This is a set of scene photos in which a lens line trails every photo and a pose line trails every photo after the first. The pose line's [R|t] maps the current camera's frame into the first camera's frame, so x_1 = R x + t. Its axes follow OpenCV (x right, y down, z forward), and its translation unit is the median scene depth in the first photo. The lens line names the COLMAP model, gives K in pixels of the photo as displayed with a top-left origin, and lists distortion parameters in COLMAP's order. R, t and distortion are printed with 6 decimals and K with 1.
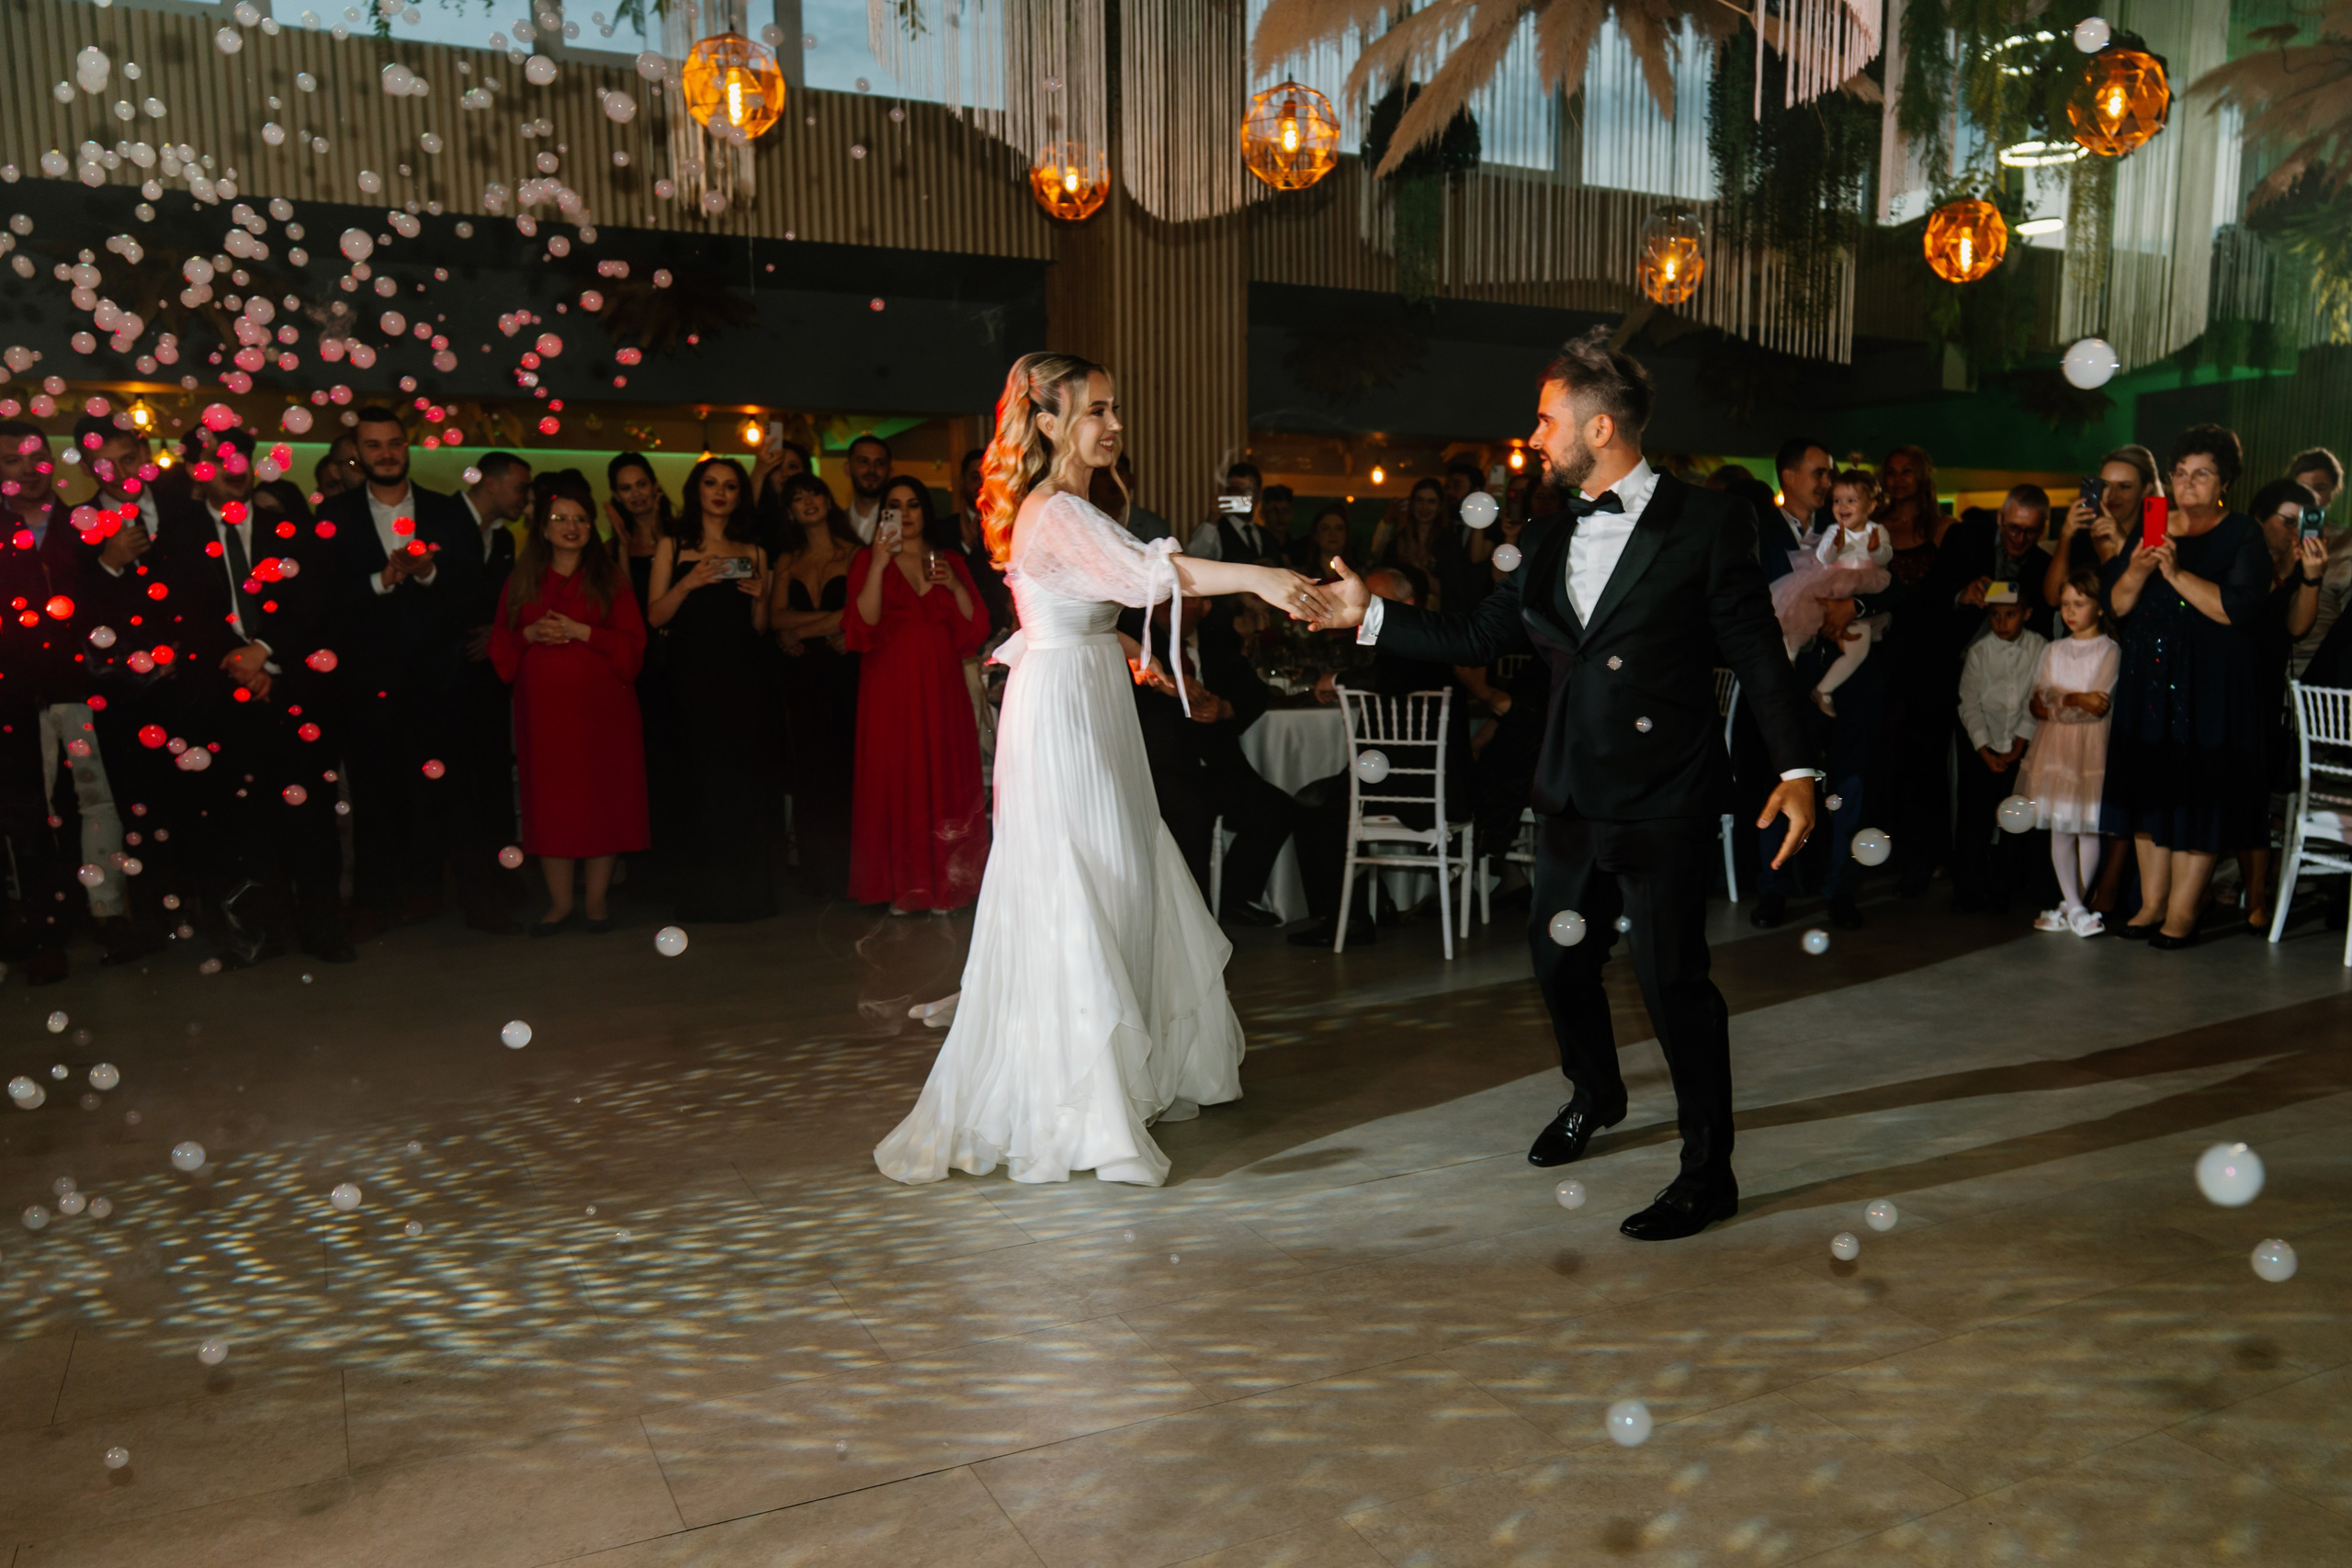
lens RADIAL K [[1858.8, 0, 1200.9], [0, 1858.8, 925.8], [0, 0, 1]] dist [-0.038453, 0.027431]
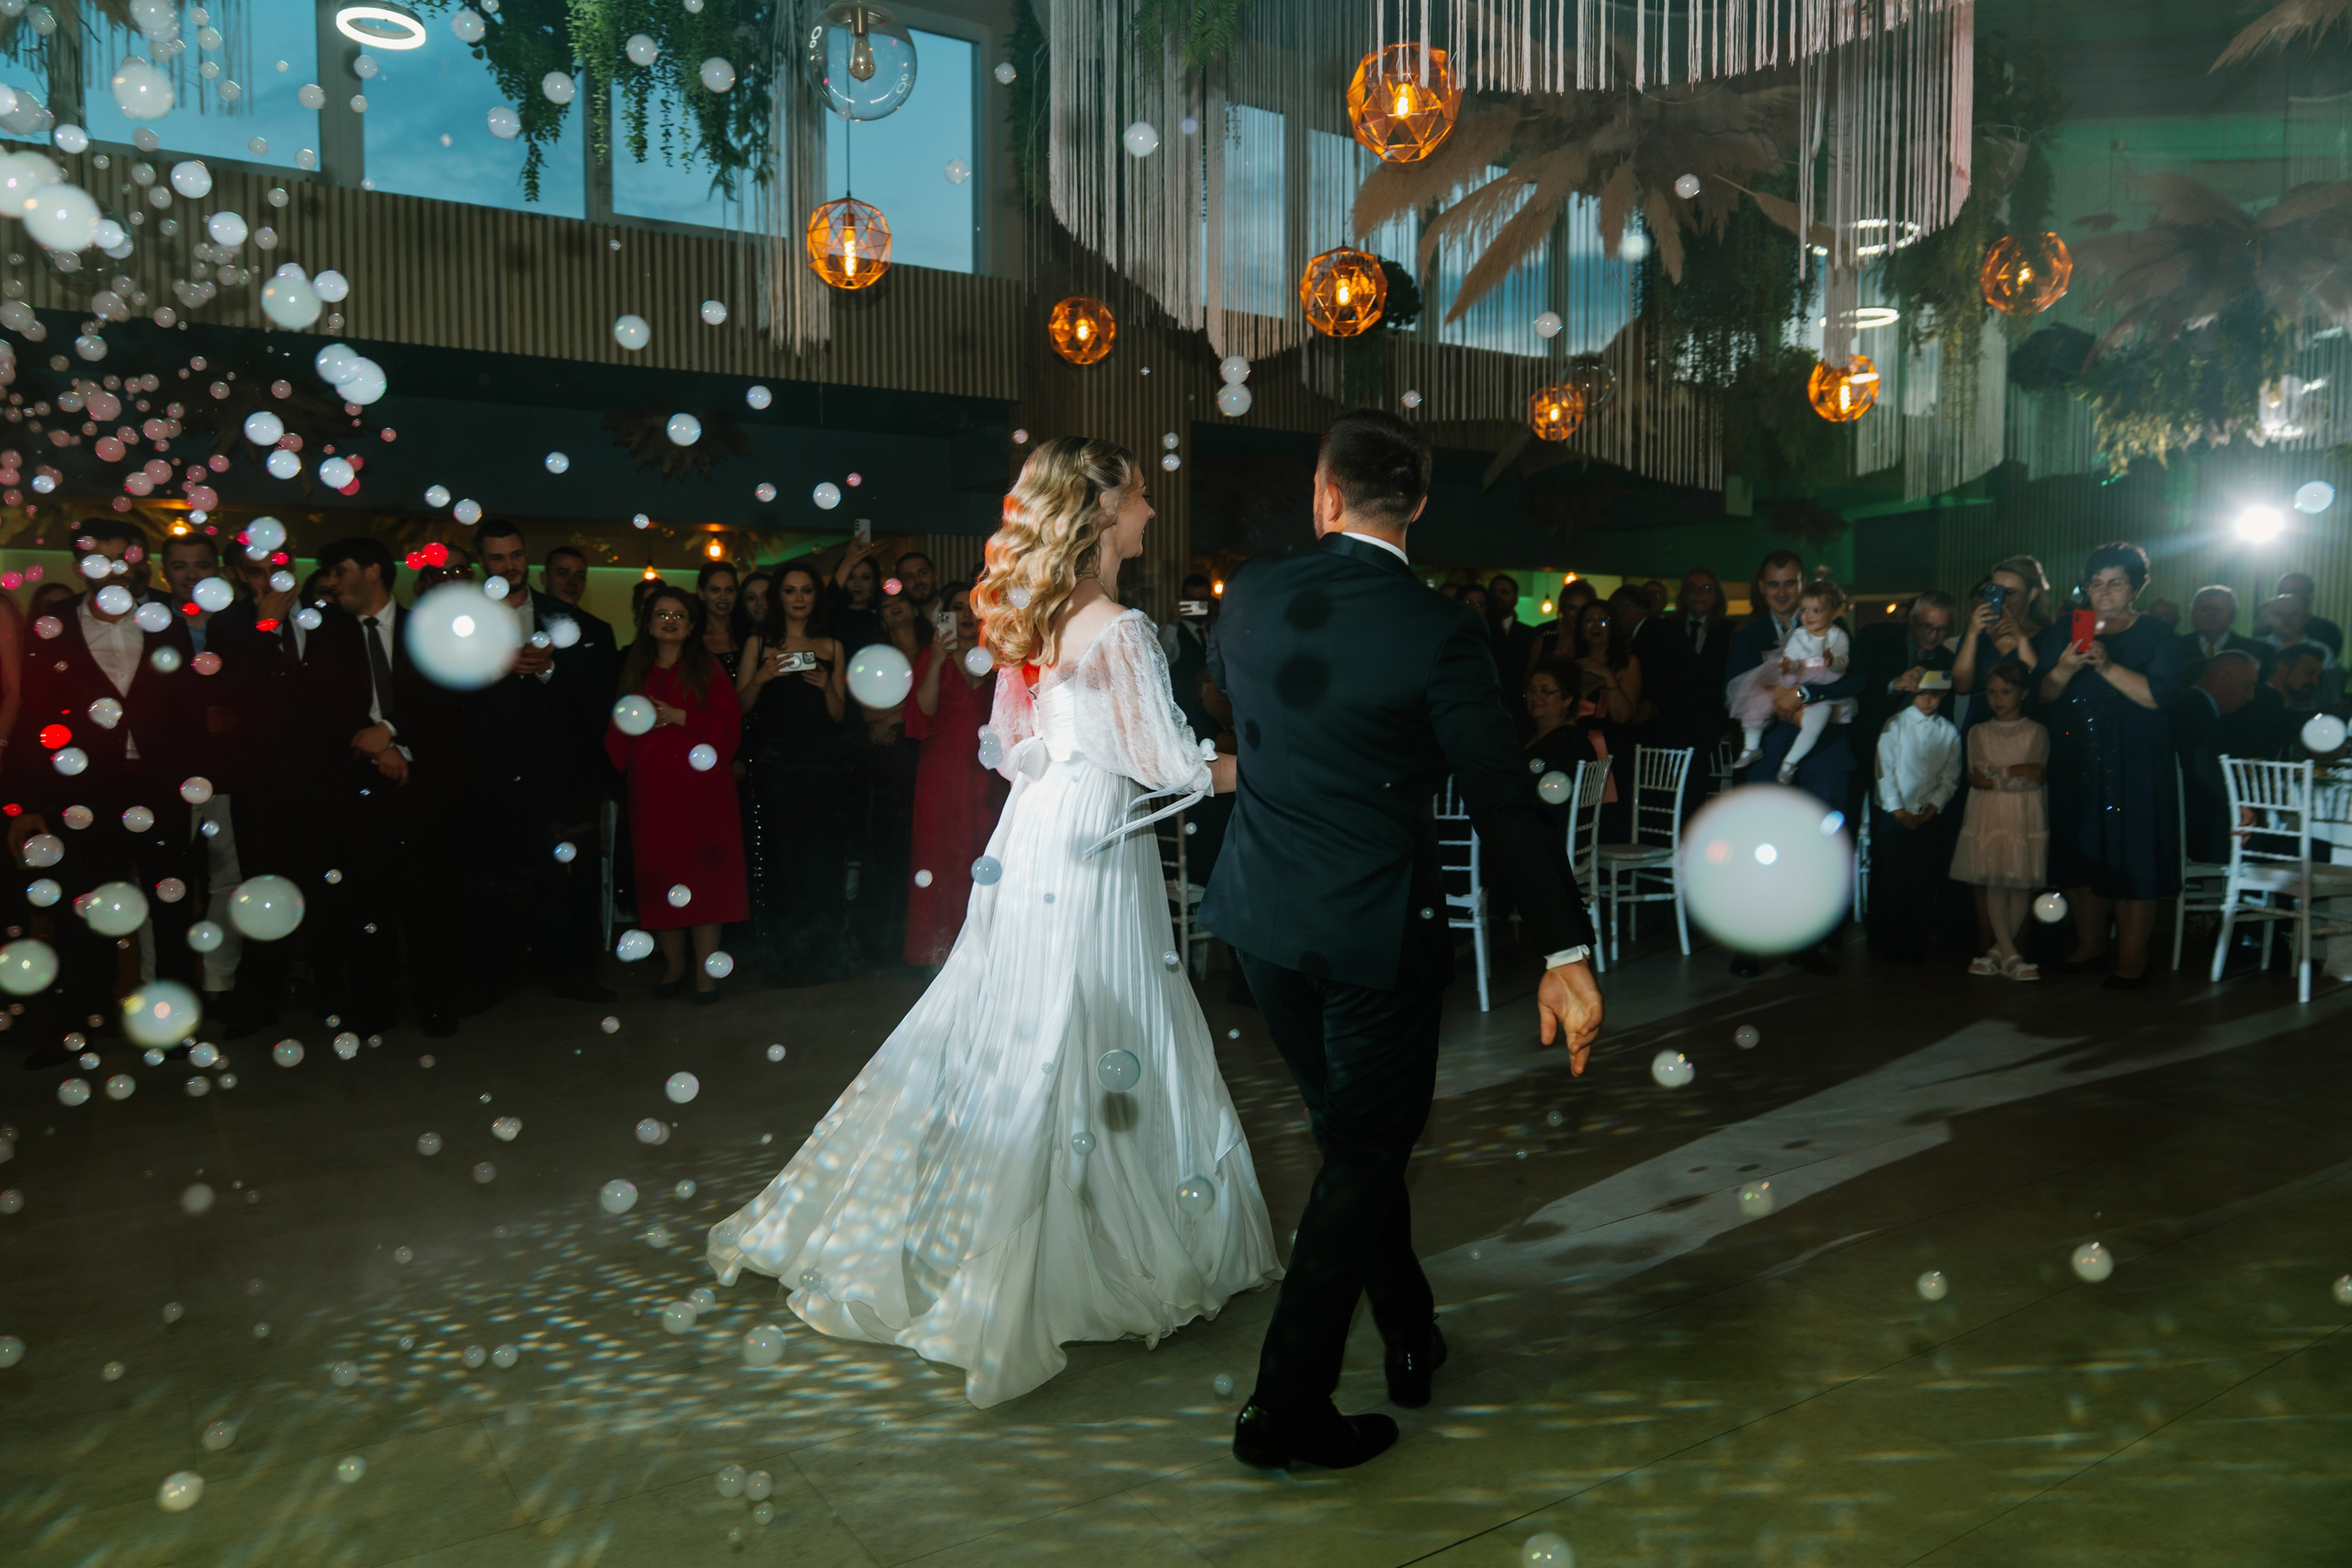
lens RADIAL K [[1653.2, 0, 1177.7], [0, 1653.2, 784.7], [0, 0, 1]] dist [-0.027629, 0.009723]
pose [[0.997720, -0.008124, 0.066993, -0.102874], [0.016052, 0.992805, -0.118663, -0.002445], [-0.065547, 0.119468, 0.990672, 0.020996]]
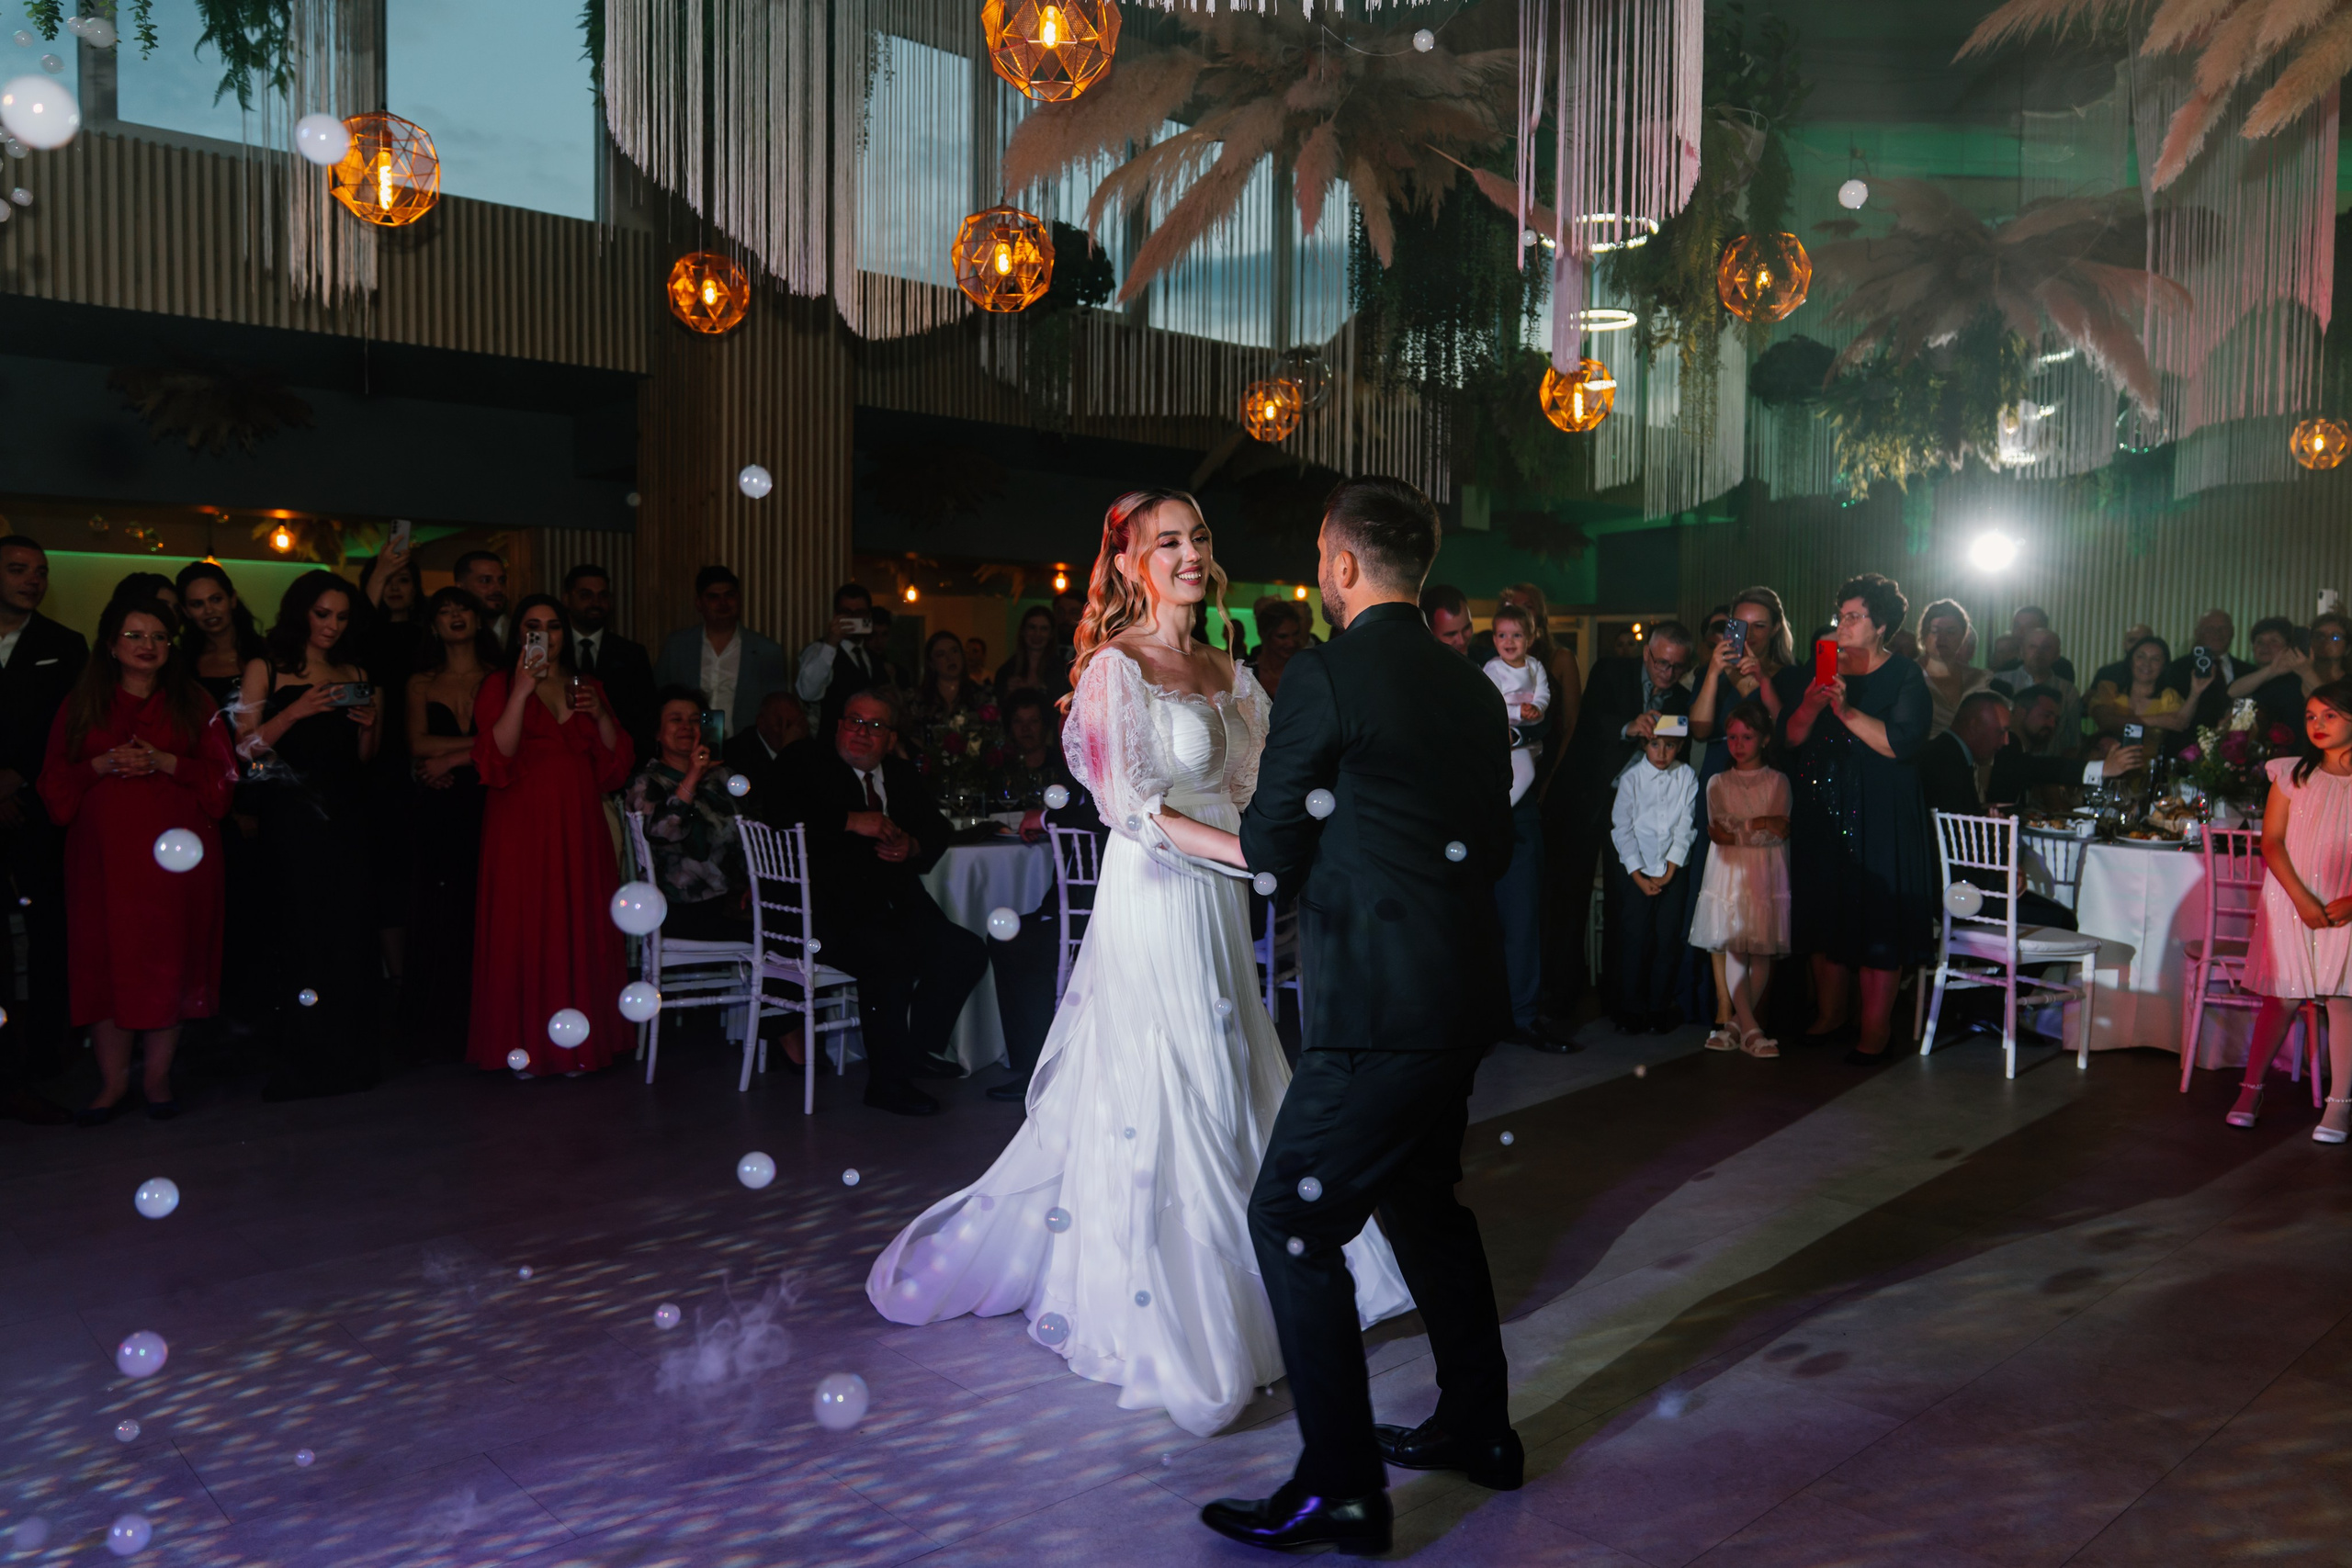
lens RADIAL K [[1858.8, 0, 1190.5], [0, 1858.8, 797.2], [0, 0, 1]] dist [-0.038453, 0.027431]
pose [[0.971077, -0.005213, 0.238708, -0.072620], [0.036083, 0.991483, -0.125138, -0.019791], [-0.236023, 0.130133, 0.962995, 0.065700]]
